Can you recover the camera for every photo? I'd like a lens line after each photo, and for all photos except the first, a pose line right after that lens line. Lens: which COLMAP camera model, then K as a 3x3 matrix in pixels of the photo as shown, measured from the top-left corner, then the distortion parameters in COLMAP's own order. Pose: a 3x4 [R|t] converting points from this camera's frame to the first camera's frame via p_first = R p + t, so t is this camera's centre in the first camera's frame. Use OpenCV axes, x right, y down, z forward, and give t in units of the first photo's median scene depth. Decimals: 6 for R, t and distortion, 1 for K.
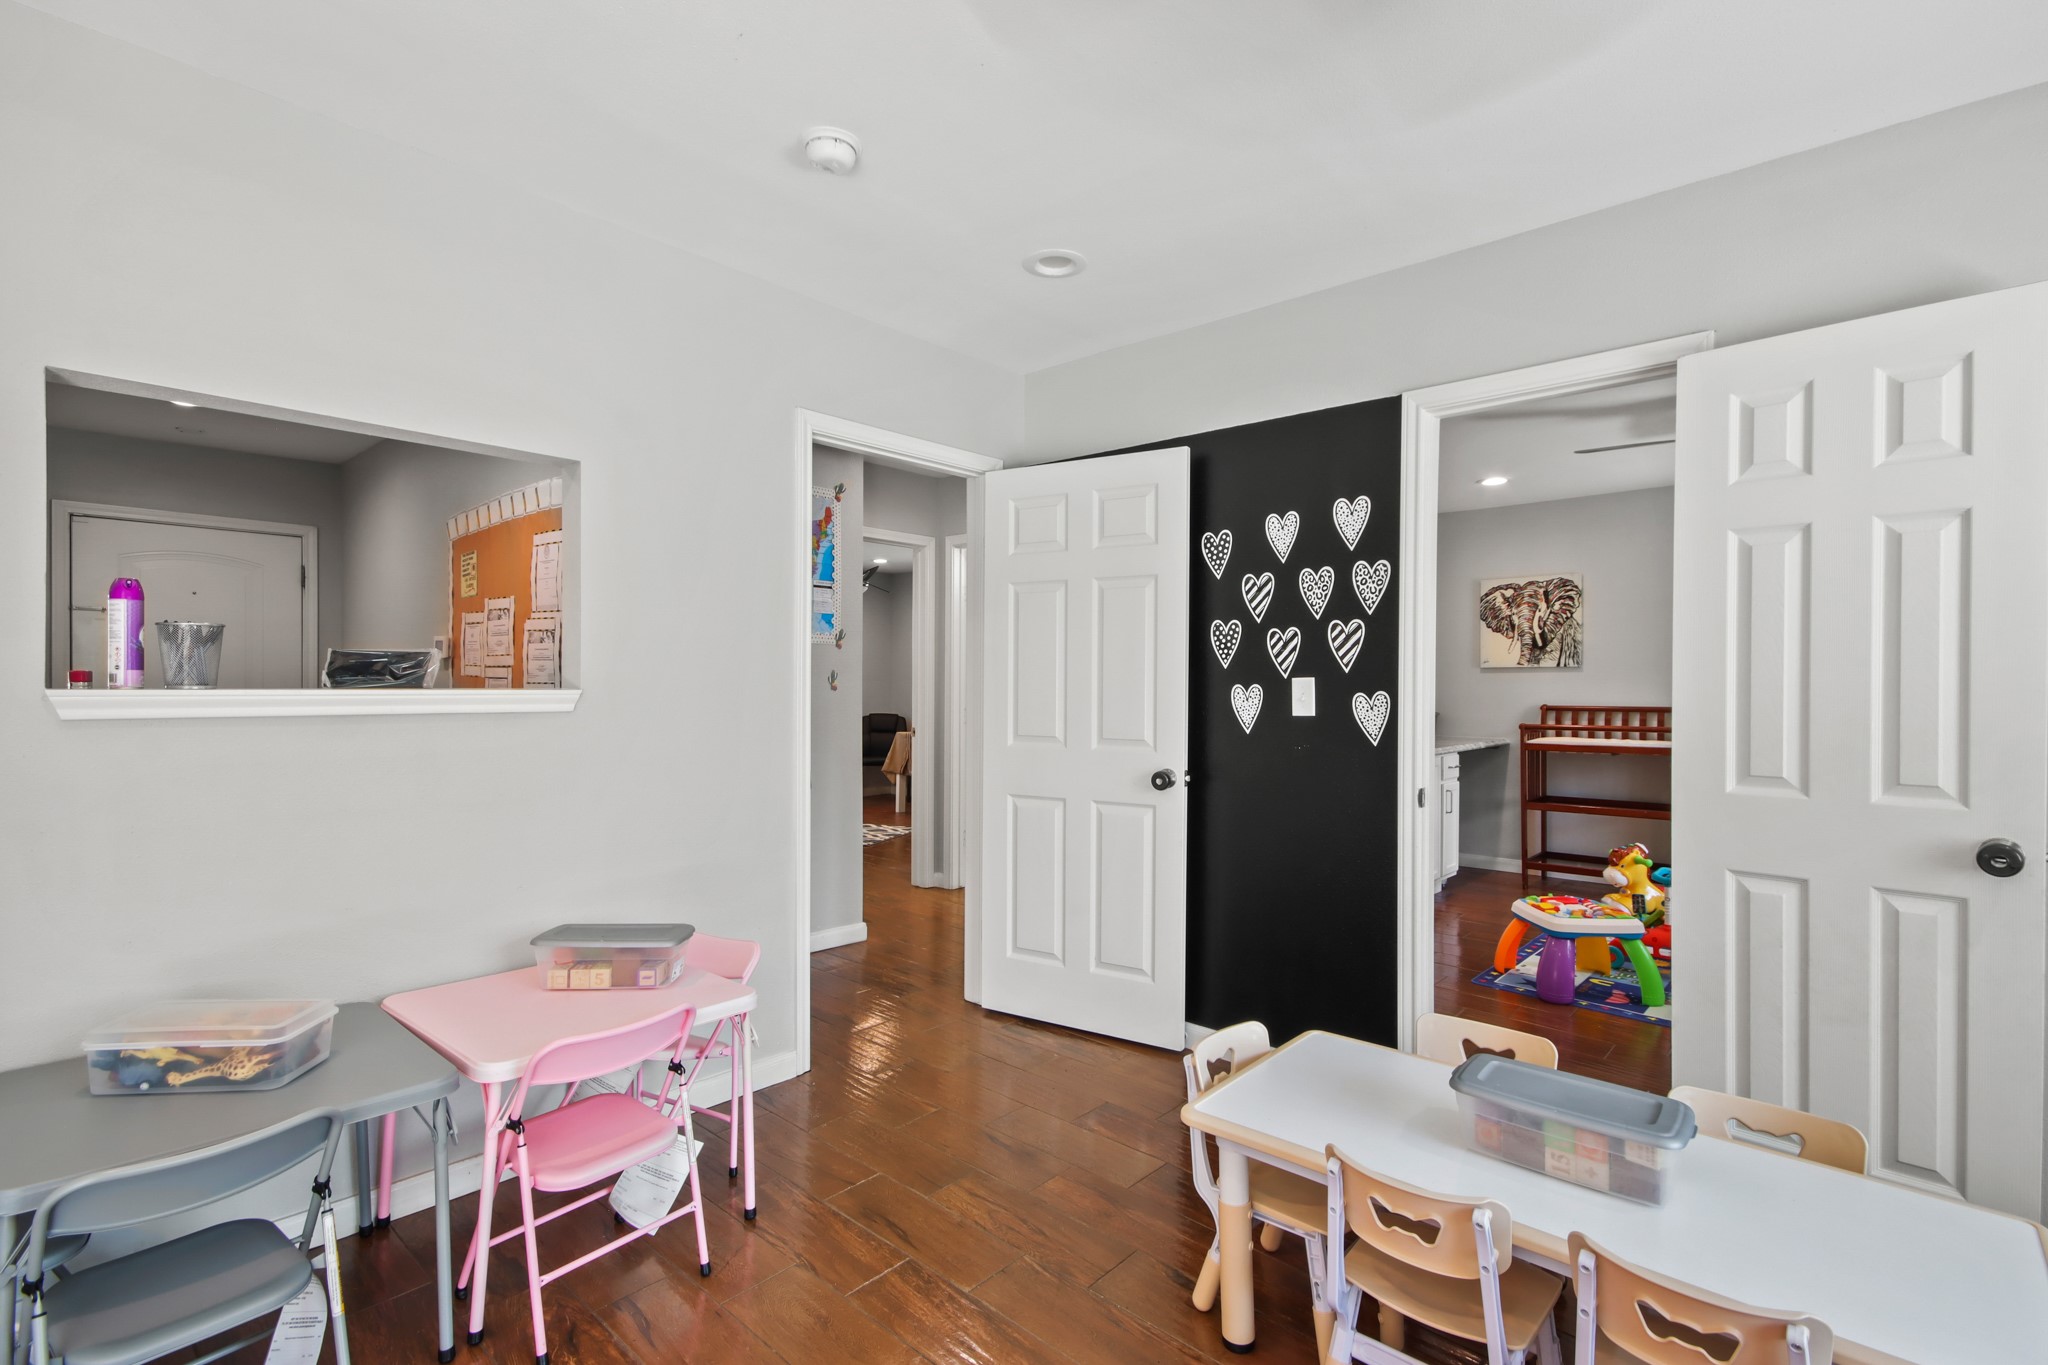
lens RADIAL K [[929.3, 0, 1024.0], [0, 929.3, 682.5], [0, 0, 1]] dist [0.000204, 0.000176]
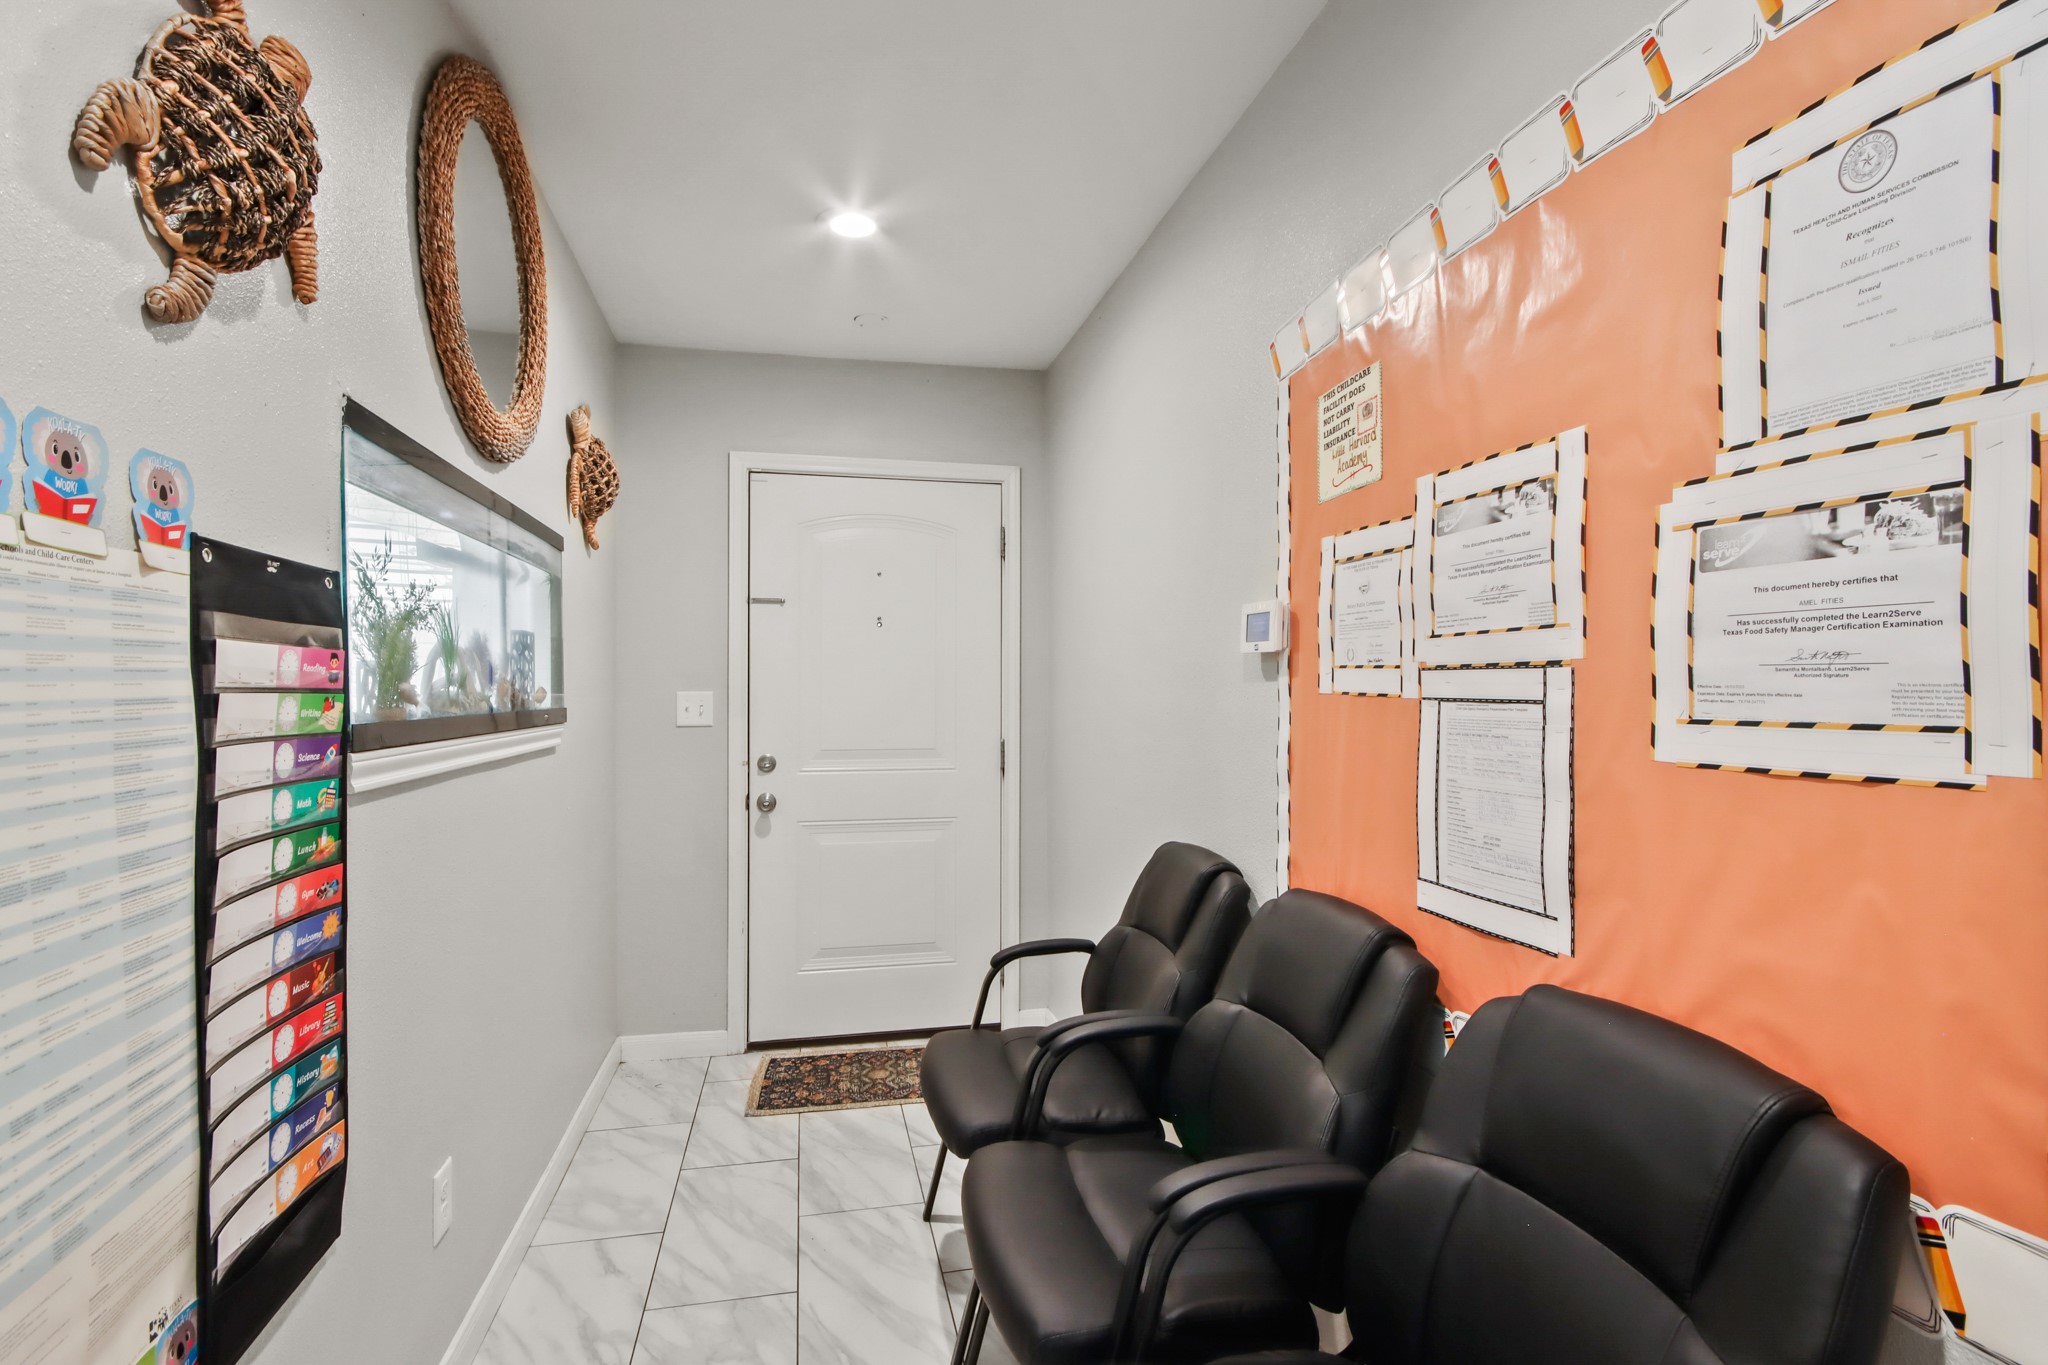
lens RADIAL K [[929.3, 0, 1024.0], [0, 929.3, 682.5], [0, 0, 1]] dist [0.000204, 0.000176]
pose [[0.809552, -0.008422, -0.586987, -1.166756], [0.001894, 0.999929, -0.011735, -0.019286], [0.587045, 0.008388, 0.809511, 1.471236]]
